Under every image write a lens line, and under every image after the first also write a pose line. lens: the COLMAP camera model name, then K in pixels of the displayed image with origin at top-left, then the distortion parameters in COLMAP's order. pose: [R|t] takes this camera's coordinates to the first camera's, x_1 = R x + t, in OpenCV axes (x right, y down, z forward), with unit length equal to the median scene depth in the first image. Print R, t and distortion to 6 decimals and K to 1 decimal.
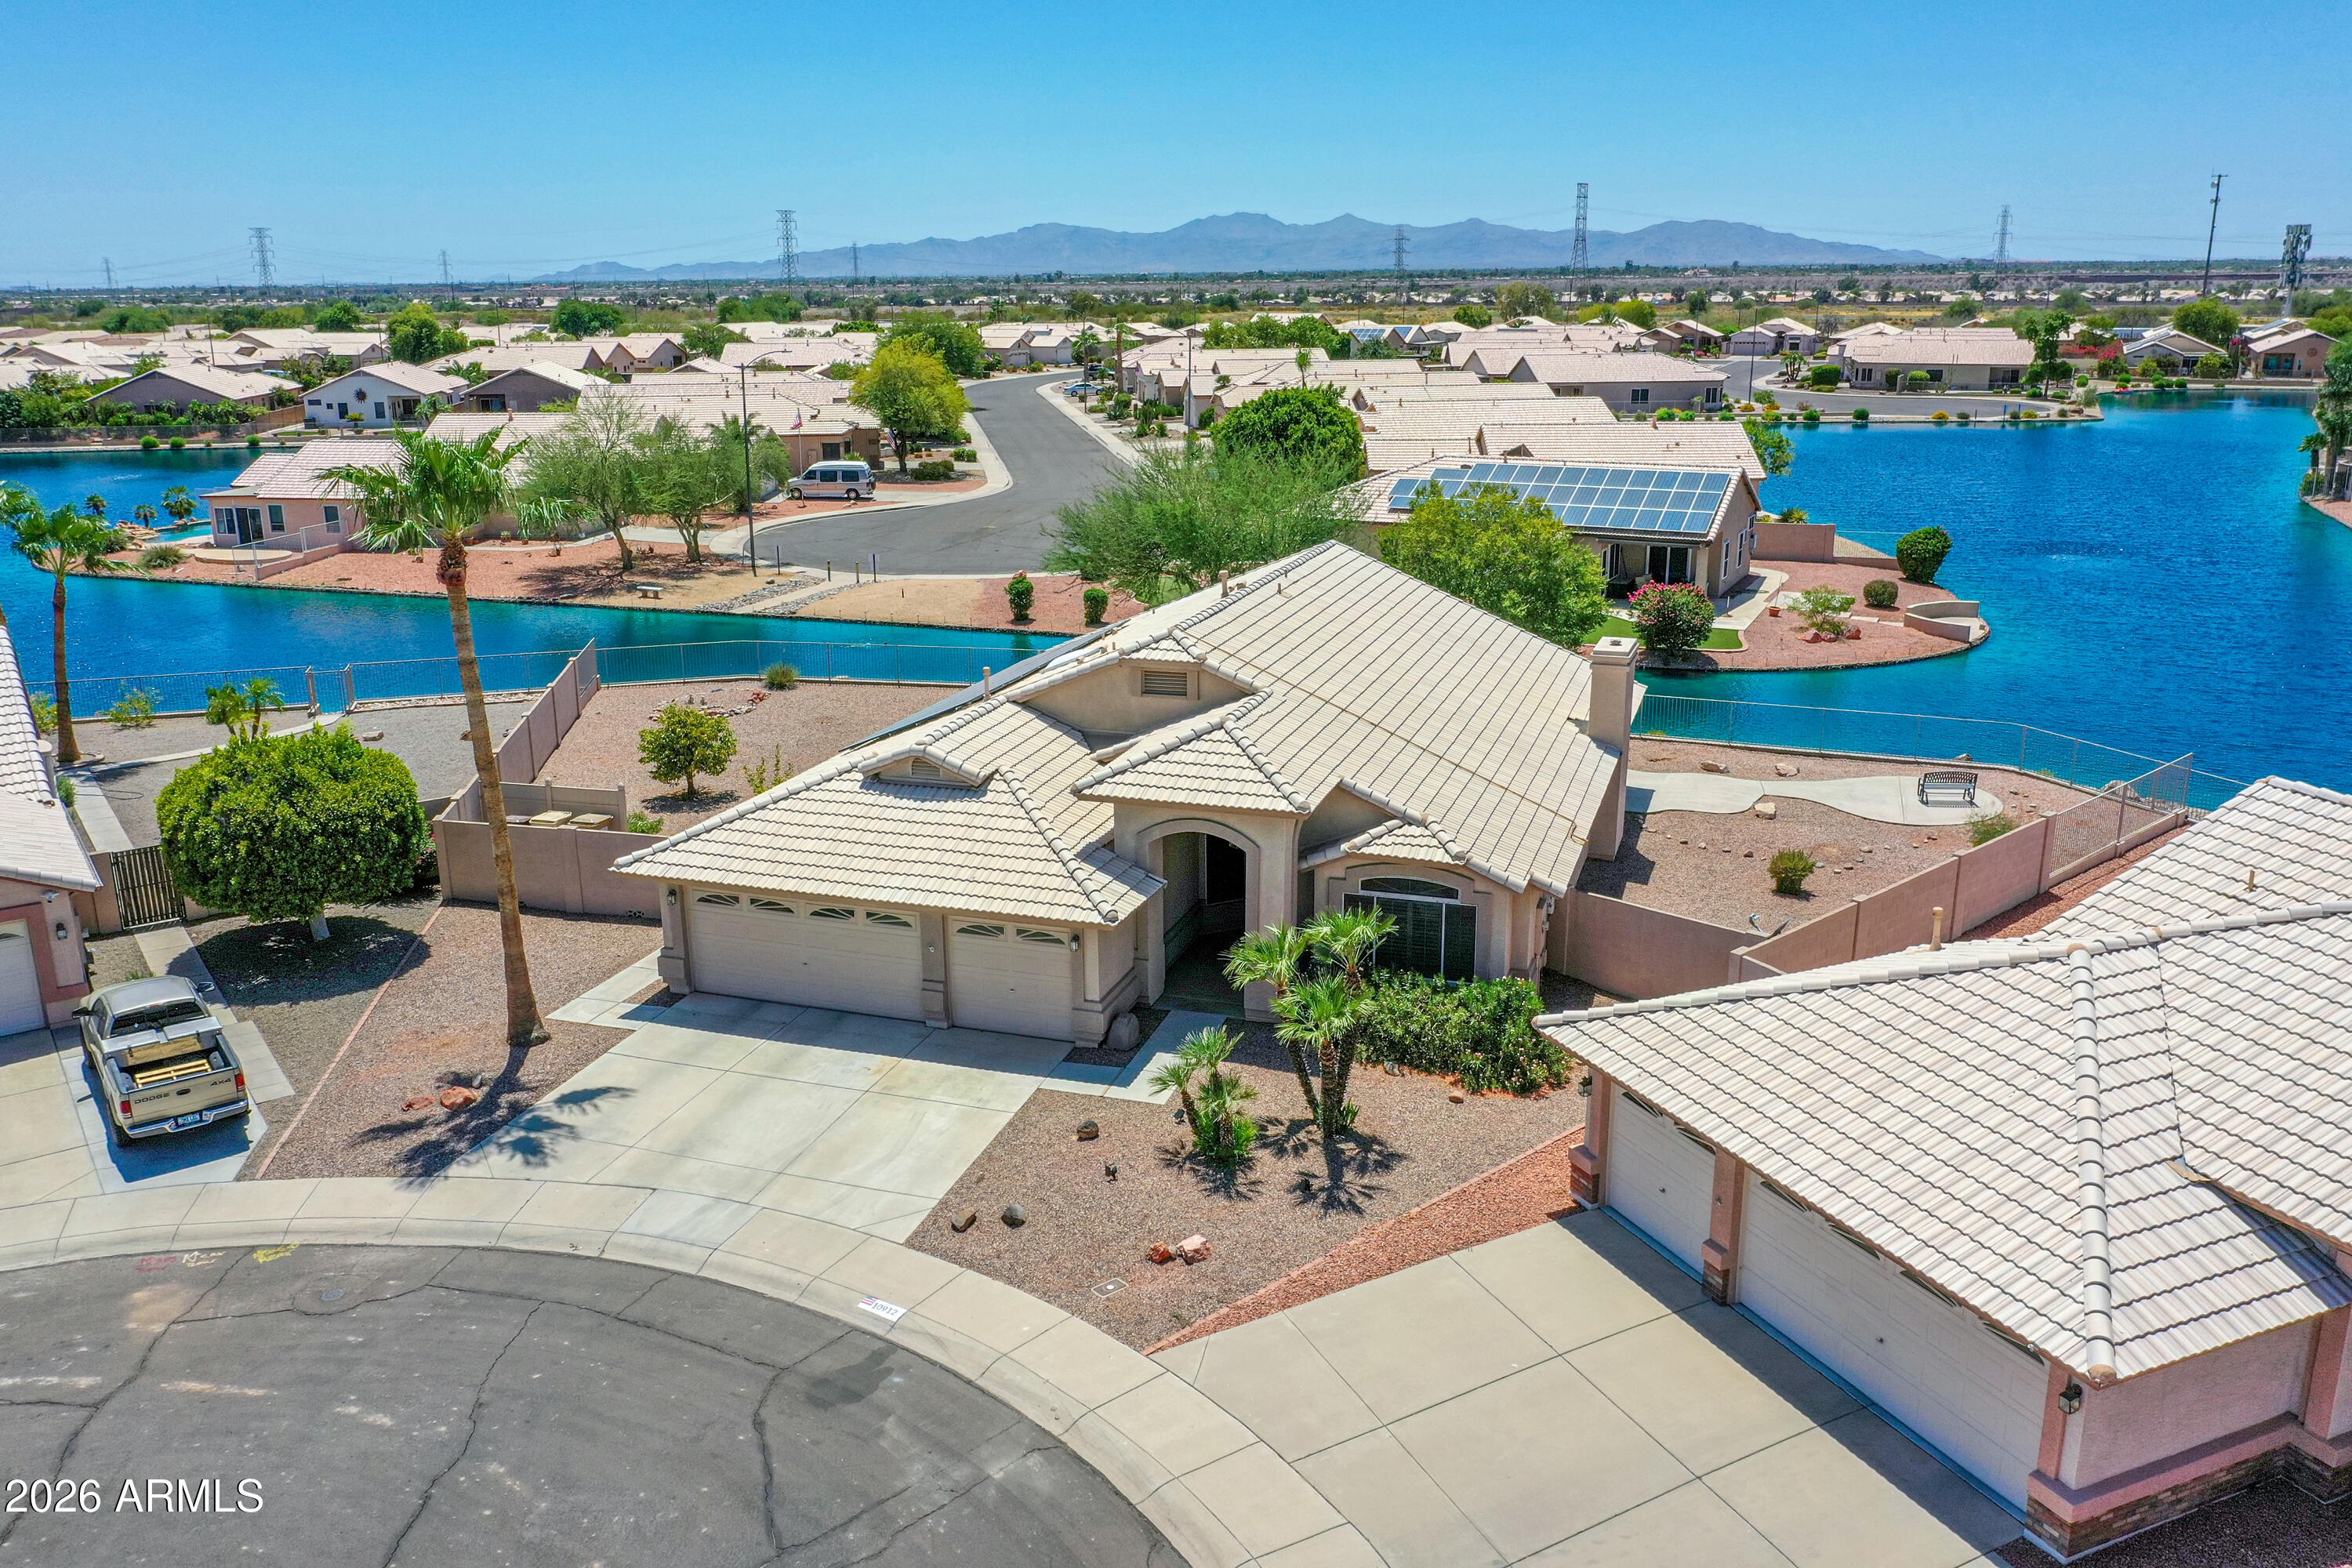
lens RADIAL K [[1831.7, 0, 1168.4], [0, 1831.7, 776.1], [0, 0, 1]] dist [-0.019689, 0.009856]
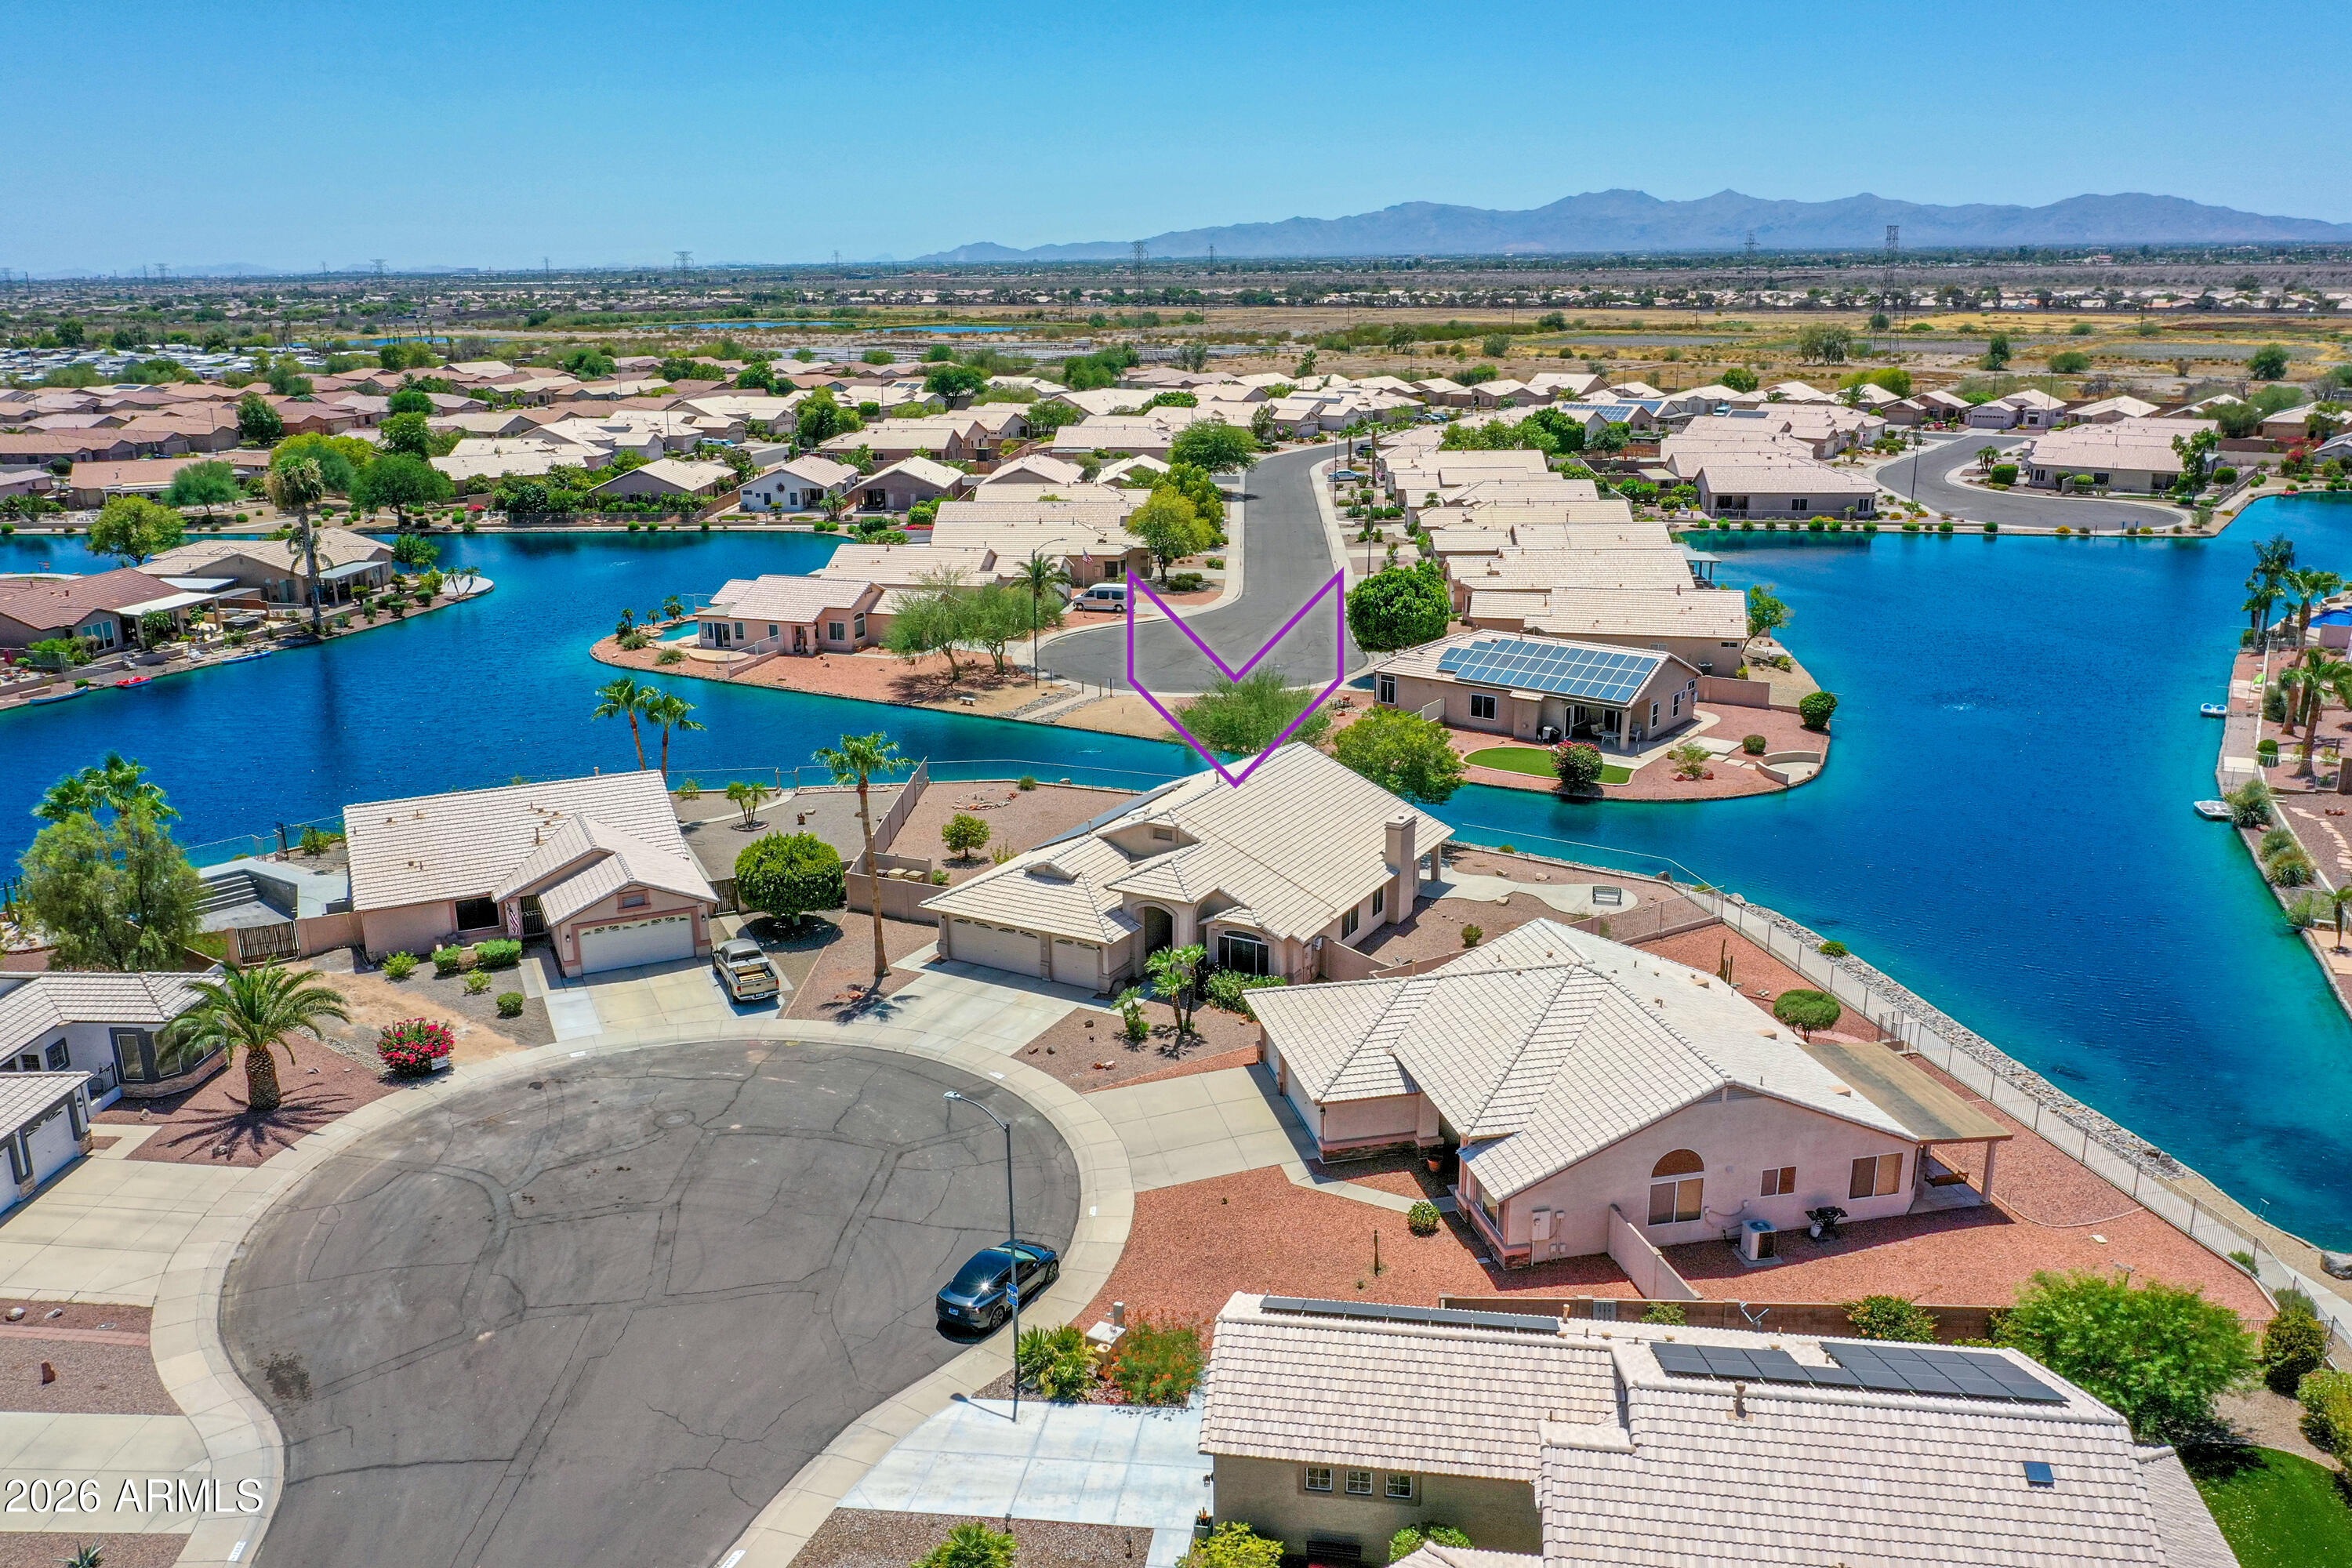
lens RADIAL K [[1831.7, 0, 1169.7], [0, 1831.7, 780.4], [0, 0, 1]] dist [-0.019689, 0.009856]
pose [[0.981810, 0.048257, -0.183629, 0.451723], [-0.045827, 0.998797, 0.017456, -0.170658], [0.184251, -0.008723, 0.982841, -1.298928]]
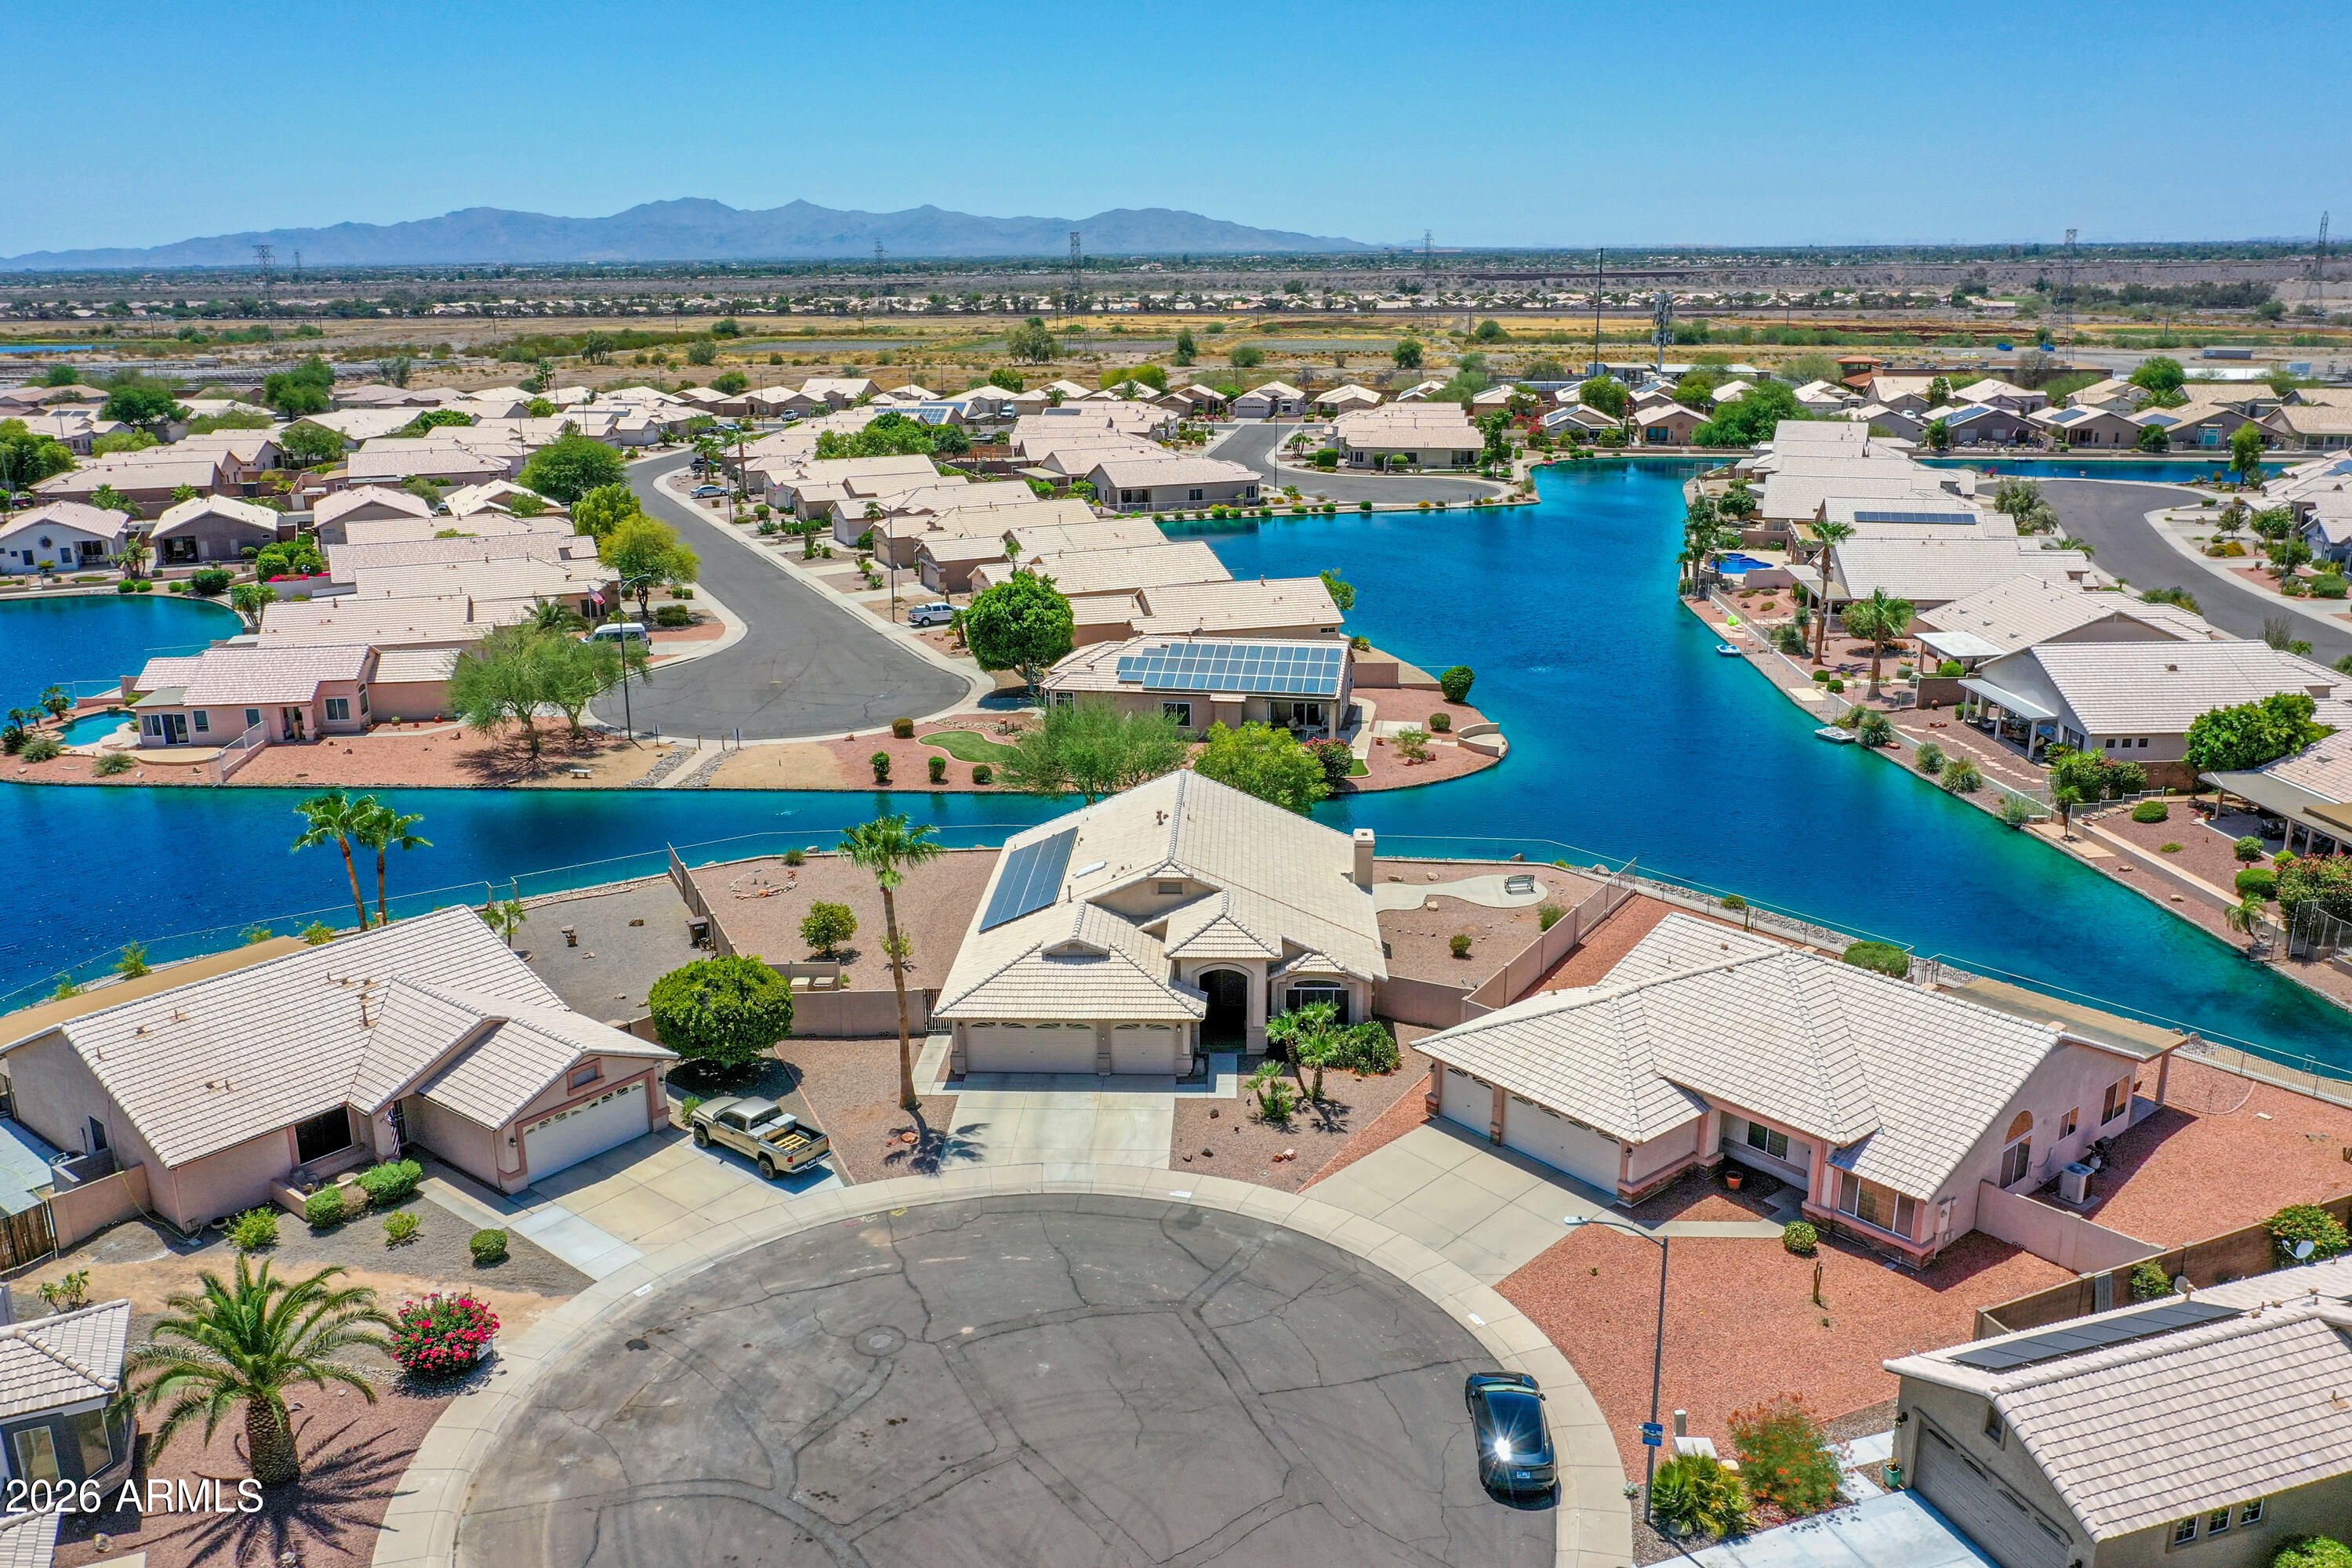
lens RADIAL K [[1831.7, 0, 1167.3], [0, 1831.7, 778.6], [0, 0, 1]] dist [-0.019689, 0.009856]
pose [[0.960067, -0.076339, 0.269155, -0.580611], [0.074038, 0.997080, 0.018703, -0.226167], [-0.269797, 0.001971, 0.962915, -0.988964]]
